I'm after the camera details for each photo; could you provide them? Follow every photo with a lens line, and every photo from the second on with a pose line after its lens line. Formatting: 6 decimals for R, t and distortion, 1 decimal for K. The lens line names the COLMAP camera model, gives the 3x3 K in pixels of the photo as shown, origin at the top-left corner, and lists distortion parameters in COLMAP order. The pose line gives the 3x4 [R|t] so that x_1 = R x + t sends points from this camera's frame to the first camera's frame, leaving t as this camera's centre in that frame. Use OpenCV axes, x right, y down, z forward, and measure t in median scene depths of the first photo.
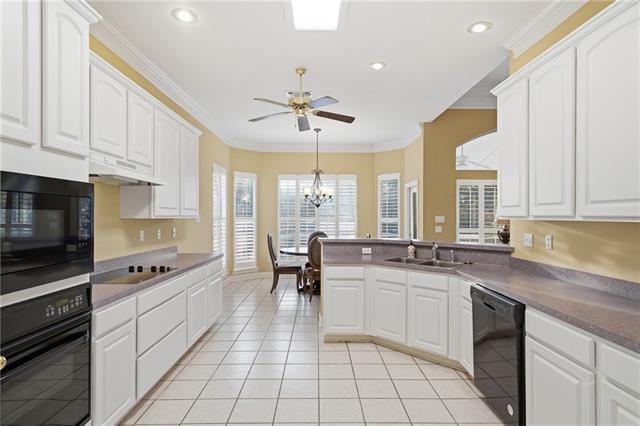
lens RADIAL K [[333.6, 0, 321.0], [0, 333.6, 217.8], [0, 0, 1]] dist [0.002257, 0.000501]
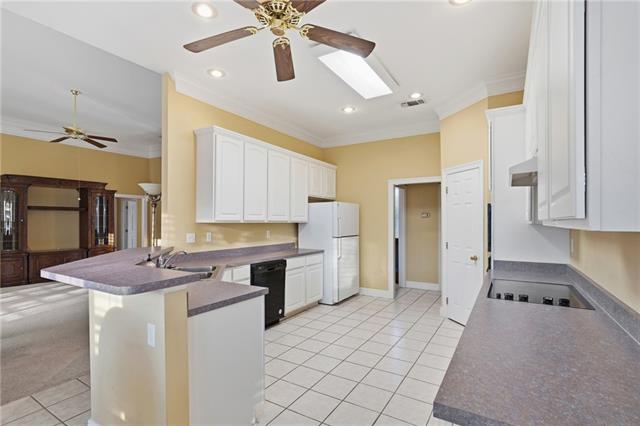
lens RADIAL K [[310.4, 0, 319.4], [0, 310.4, 218.1], [0, 0, 1]] dist [-0.000692, 0.000100]
pose [[-0.847252, 0.002999, 0.531183, -0.610562], [0.003055, 0.999995, -0.000773, -0.013957], [-0.531182, 0.000968, -0.847257, 2.213216]]
